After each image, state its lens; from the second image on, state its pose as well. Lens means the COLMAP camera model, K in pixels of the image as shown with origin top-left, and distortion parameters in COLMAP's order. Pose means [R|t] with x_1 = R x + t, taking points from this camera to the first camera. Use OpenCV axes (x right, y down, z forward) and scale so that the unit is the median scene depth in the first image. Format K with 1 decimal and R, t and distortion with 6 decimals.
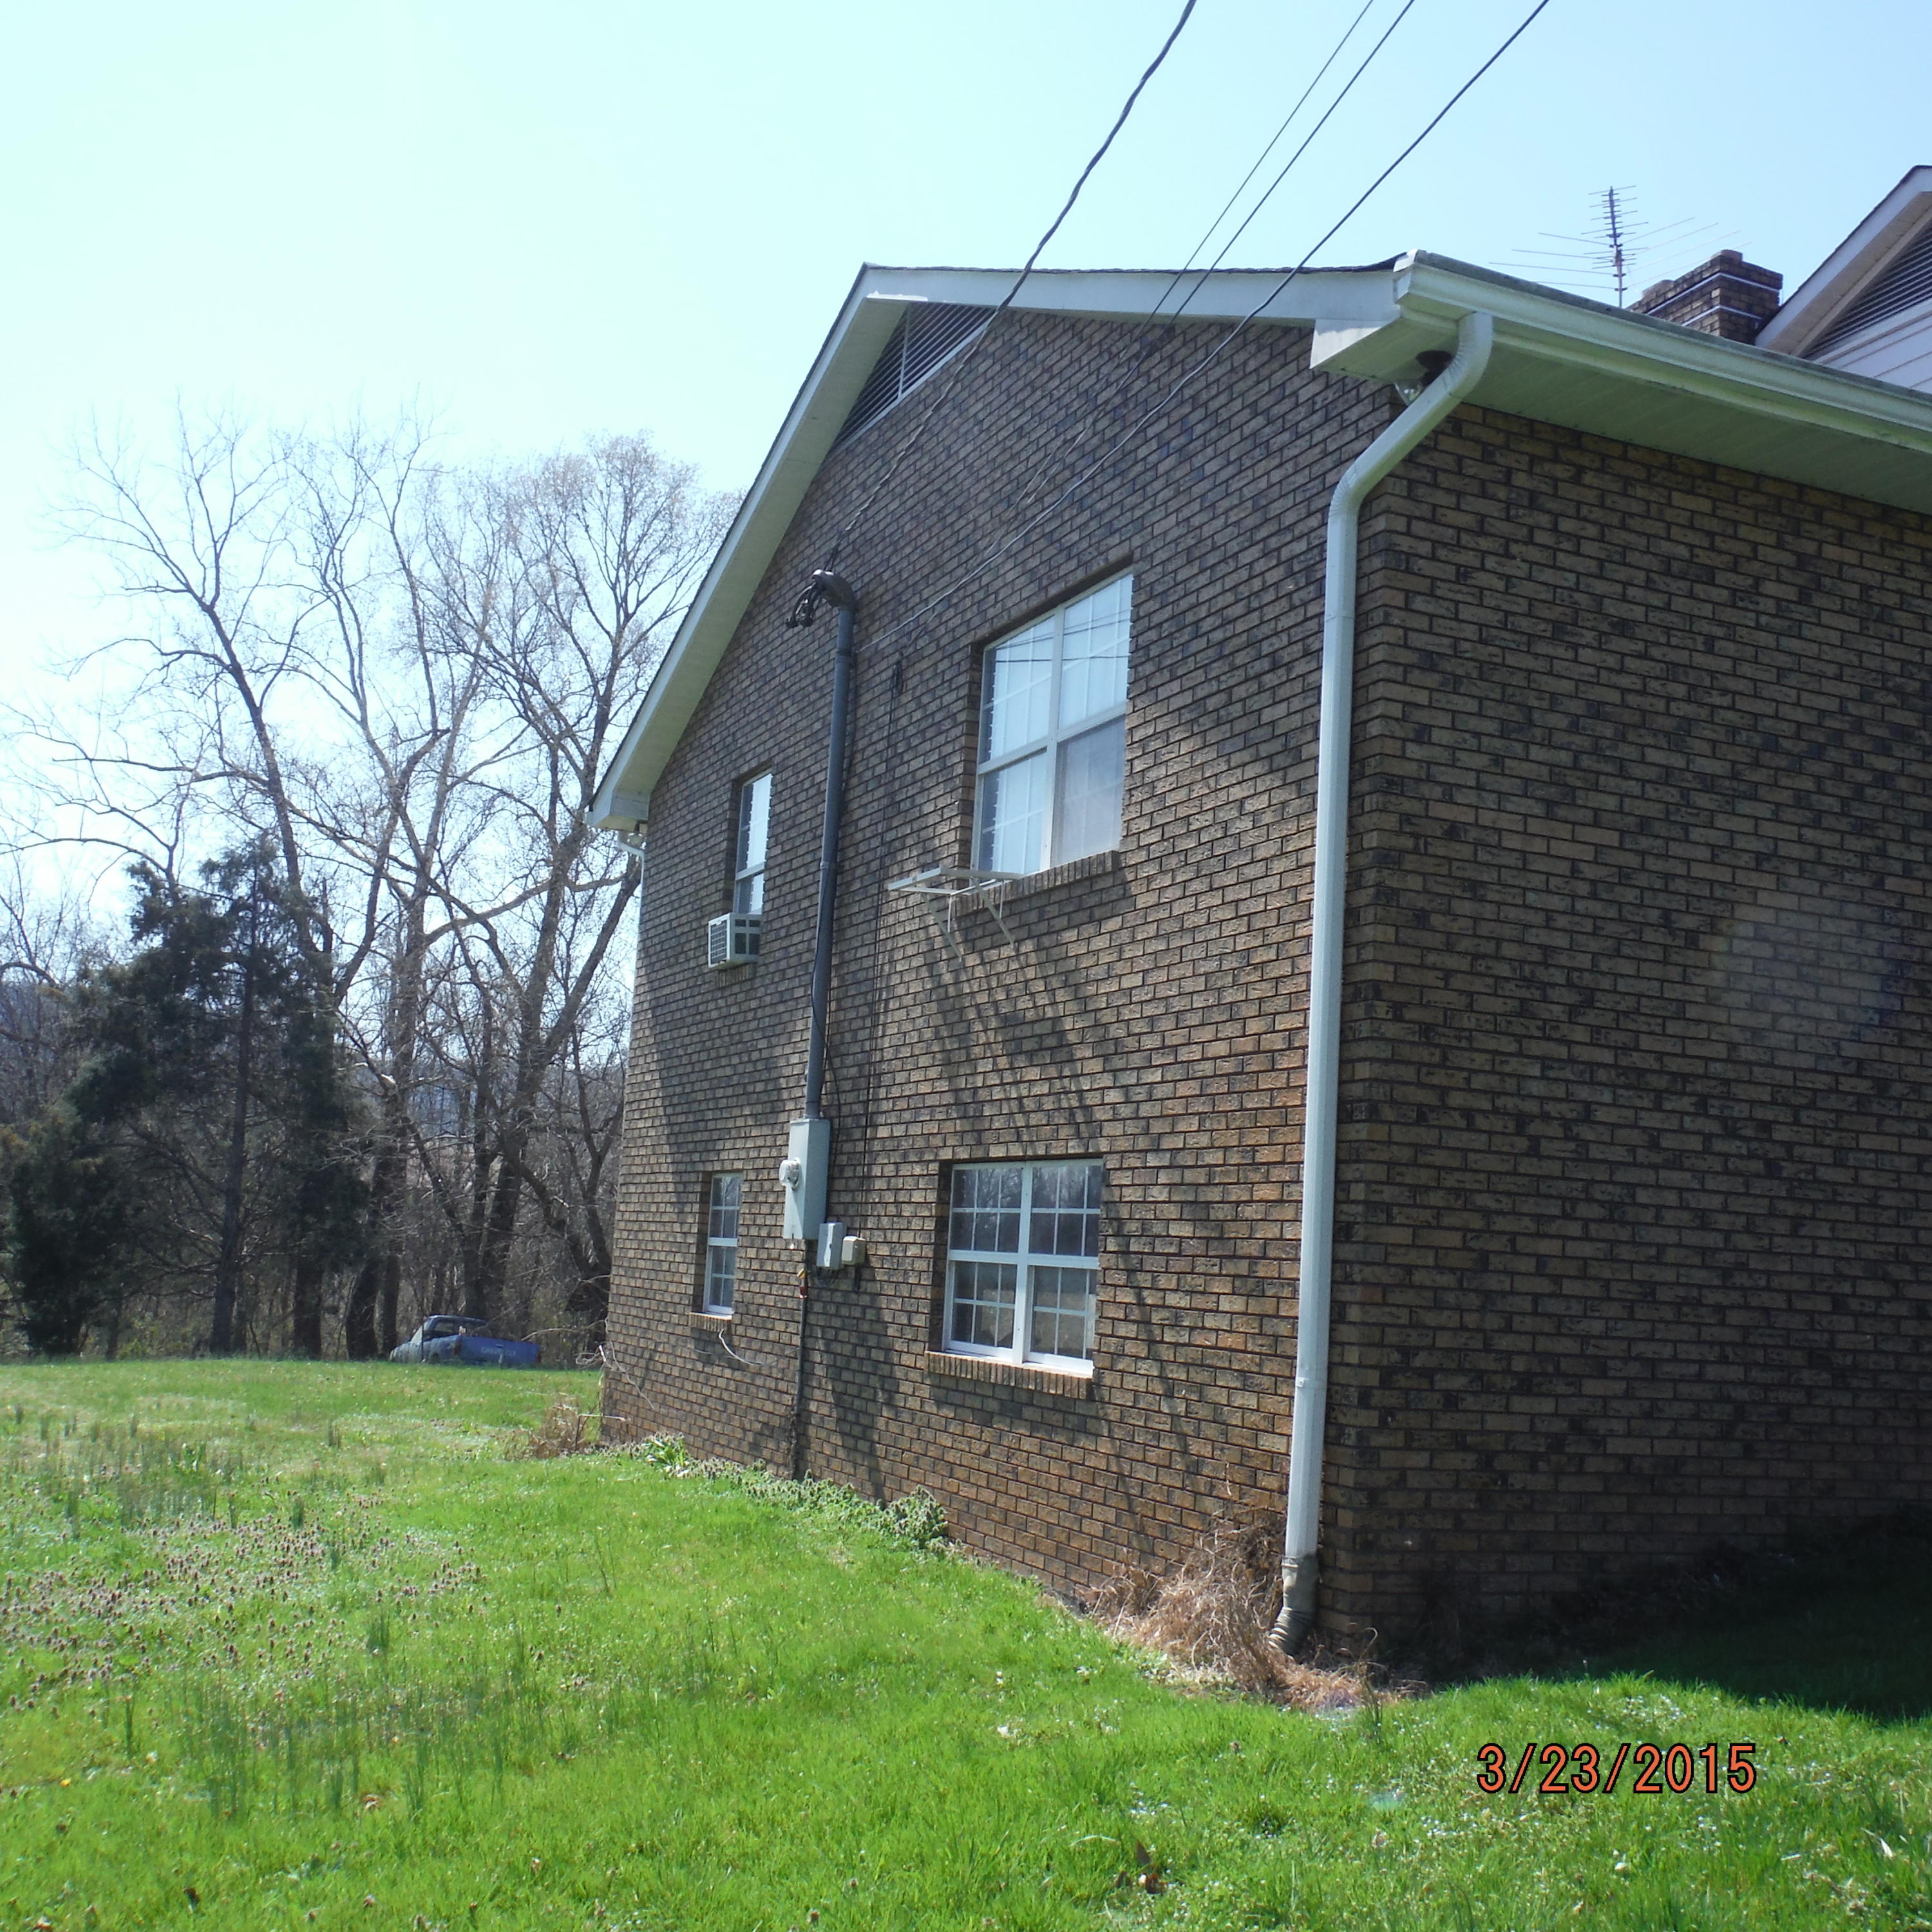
lens RADIAL K [[2174.6, 0, 966.1], [0, 2174.6, 965.3], [0, 0, 1]] dist [0.038690, 0.000000]
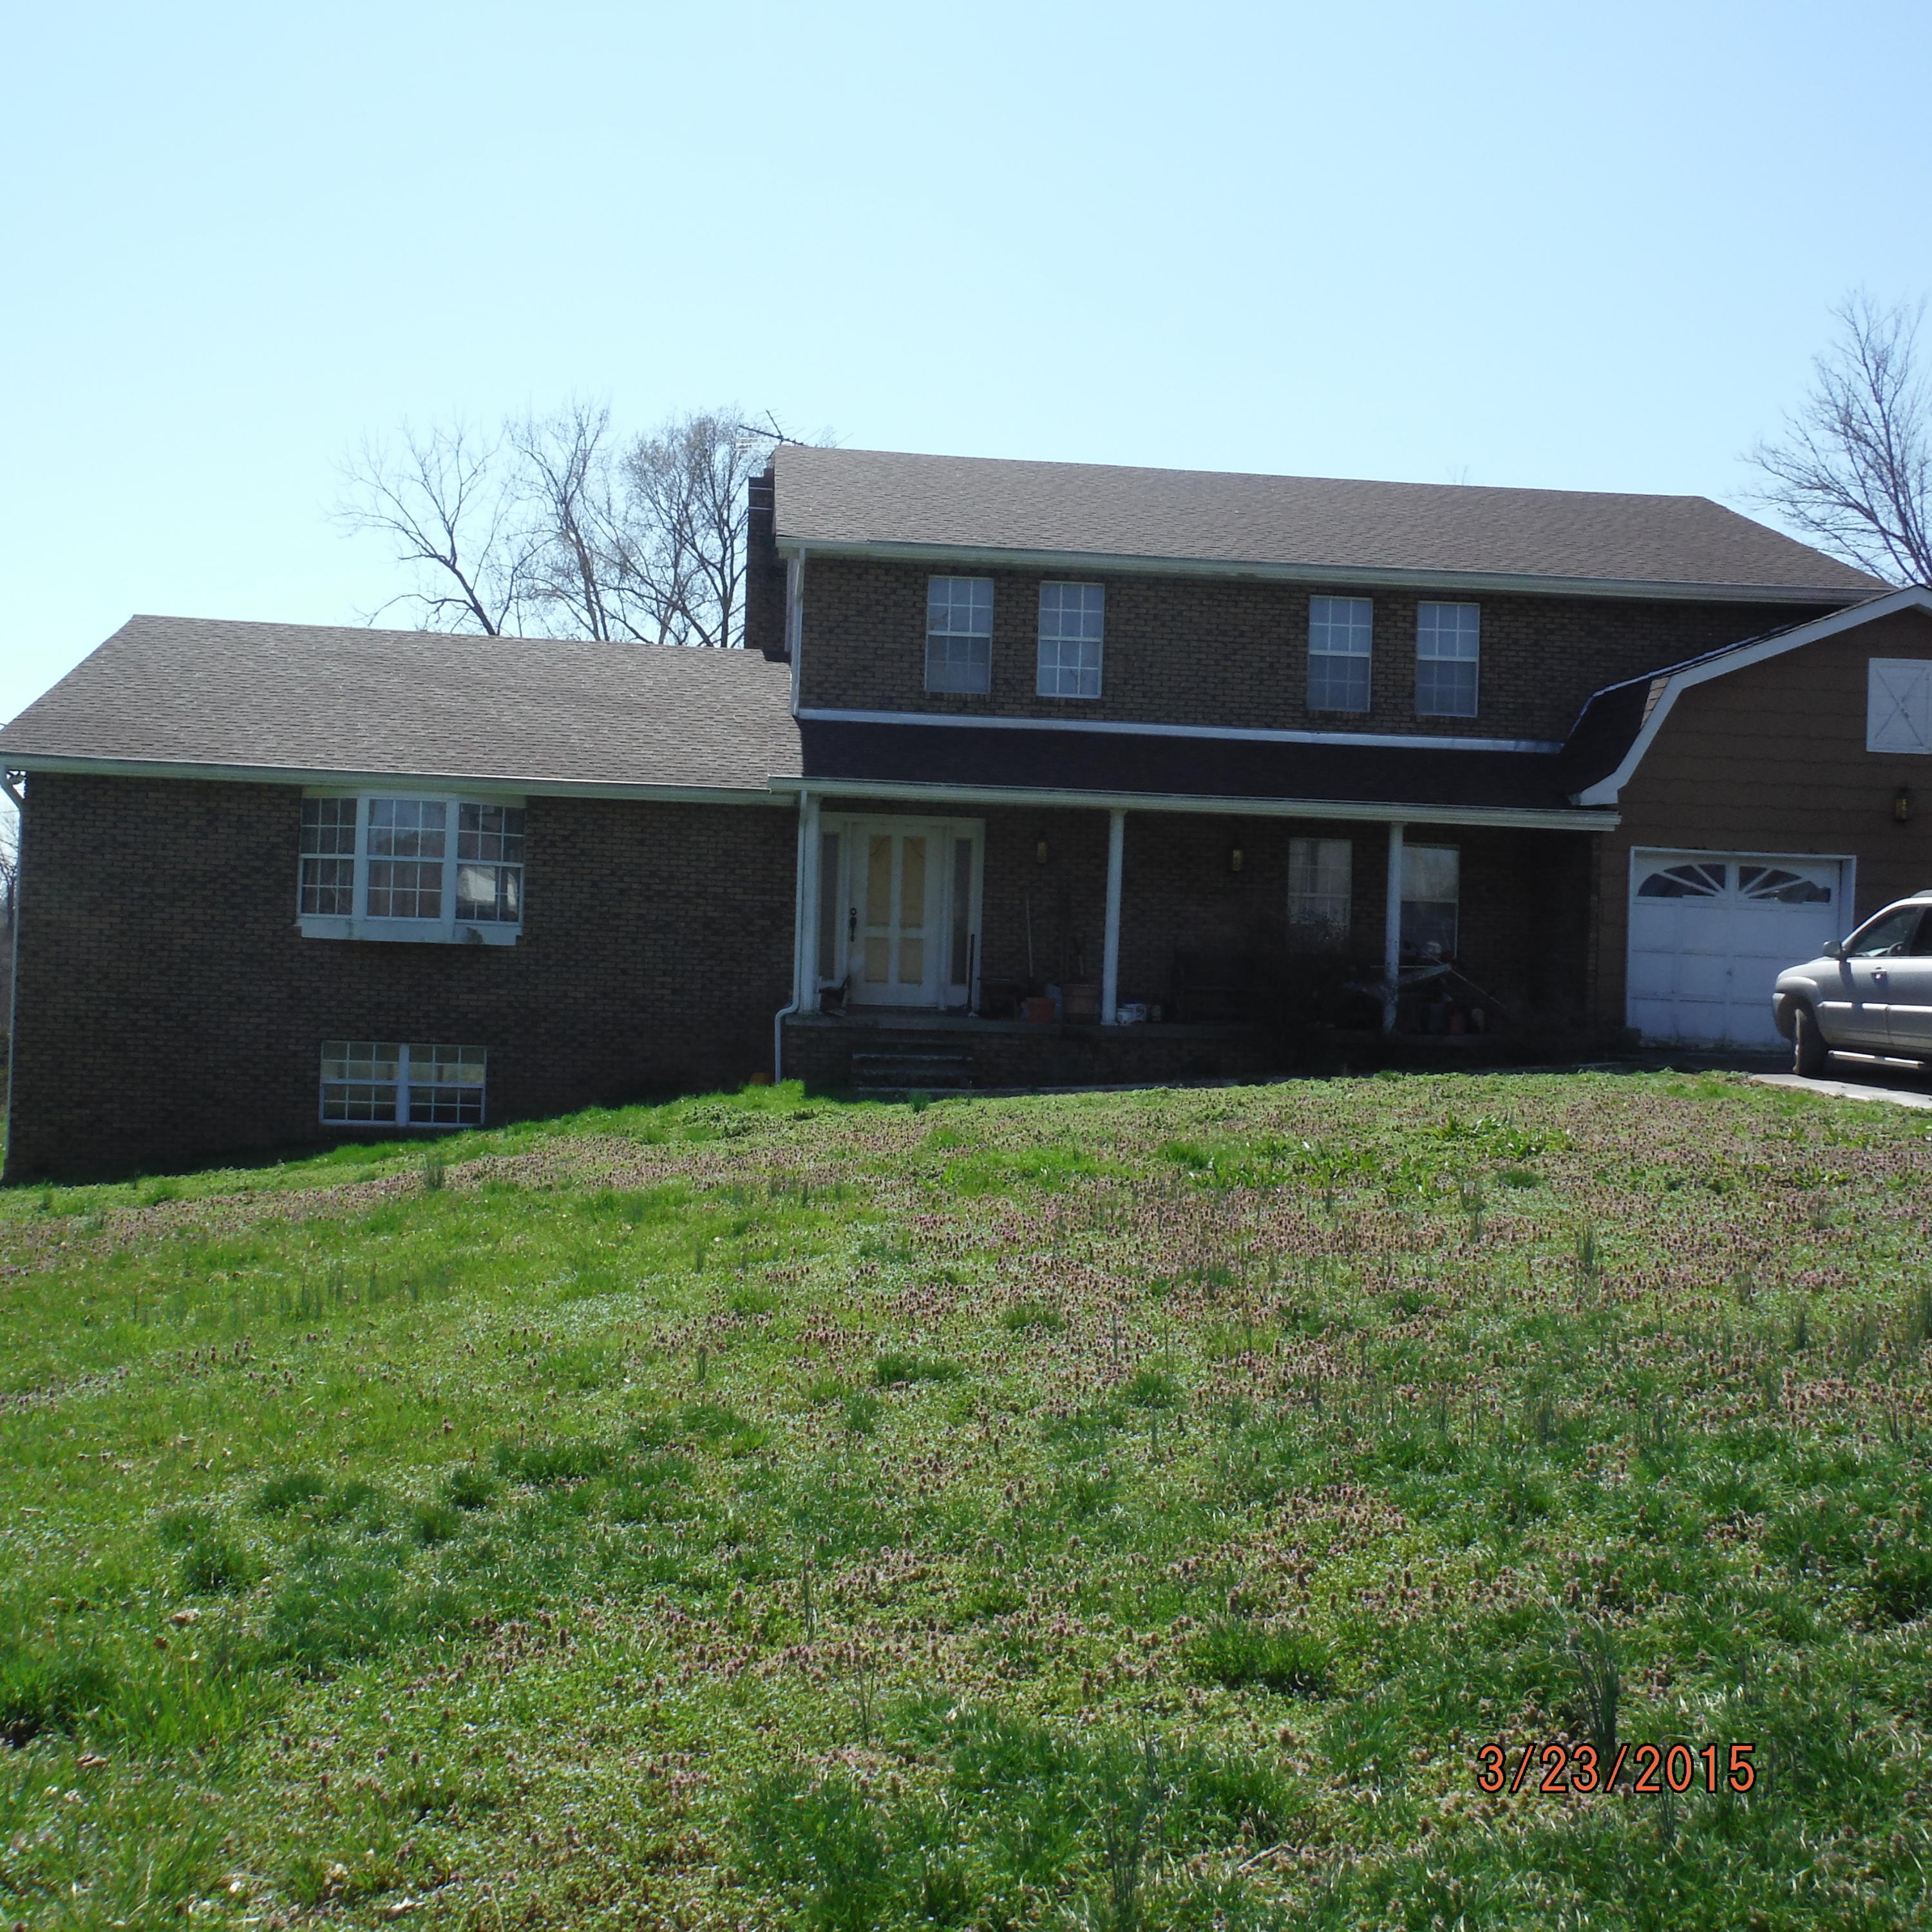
lens RADIAL K [[2174.6, 0, 965.3], [0, 2174.6, 966.2], [0, 0, 1]] dist [0.038690, 0.000000]
pose [[0.952973, -0.023079, -0.302174, 2.230391], [0.057446, 0.992775, 0.105345, -0.237069], [0.297560, -0.117750, 0.947414, -1.420985]]
